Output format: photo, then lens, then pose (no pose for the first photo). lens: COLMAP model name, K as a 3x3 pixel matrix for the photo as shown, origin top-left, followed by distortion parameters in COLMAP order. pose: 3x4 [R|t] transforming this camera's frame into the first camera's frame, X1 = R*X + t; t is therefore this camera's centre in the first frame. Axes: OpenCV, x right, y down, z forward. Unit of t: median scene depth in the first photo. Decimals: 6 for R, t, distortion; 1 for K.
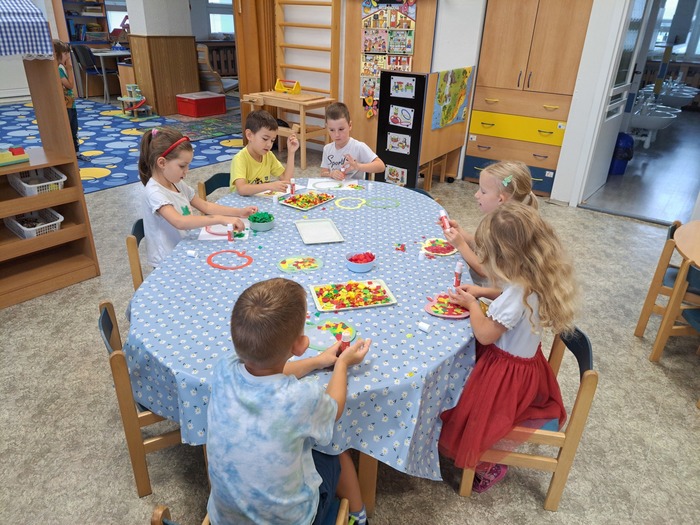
lens RADIAL K [[487.0, 0, 355.6], [0, 487.0, 263.8], [0, 0, 1]] dist [0.001044, -0.007024]
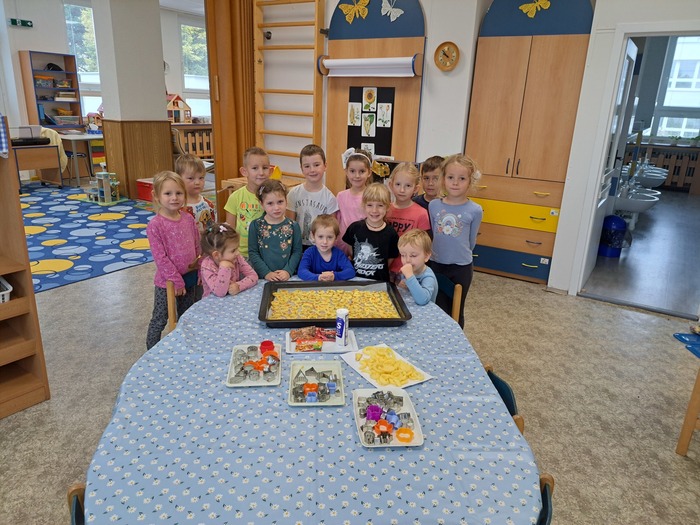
lens RADIAL K [[487.7, 0, 350.0], [0, 487.7, 262.5], [0, 0, 1]] dist [0.000102, -0.003122]
pose [[0.998664, -0.013353, 0.049914, -0.027686], [0.020501, 0.989136, -0.145567, -0.044819], [-0.047427, 0.146396, 0.988089, 0.065634]]
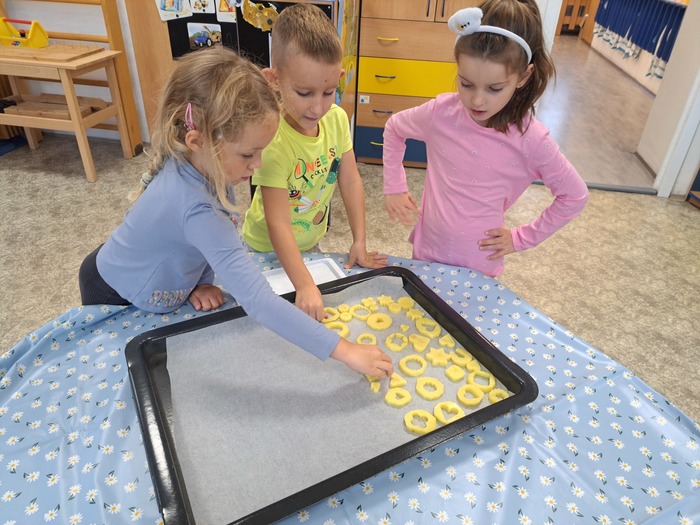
lens RADIAL K [[487.7, 0, 350.0], [0, 487.7, 262.5], [0, 0, 1]] dist [0.000102, -0.003122]
pose [[0.910435, -0.223278, 0.348217, -0.065113], [0.185165, 0.972741, 0.139602, -0.143330], [-0.369895, -0.062621, 0.926961, 0.385201]]
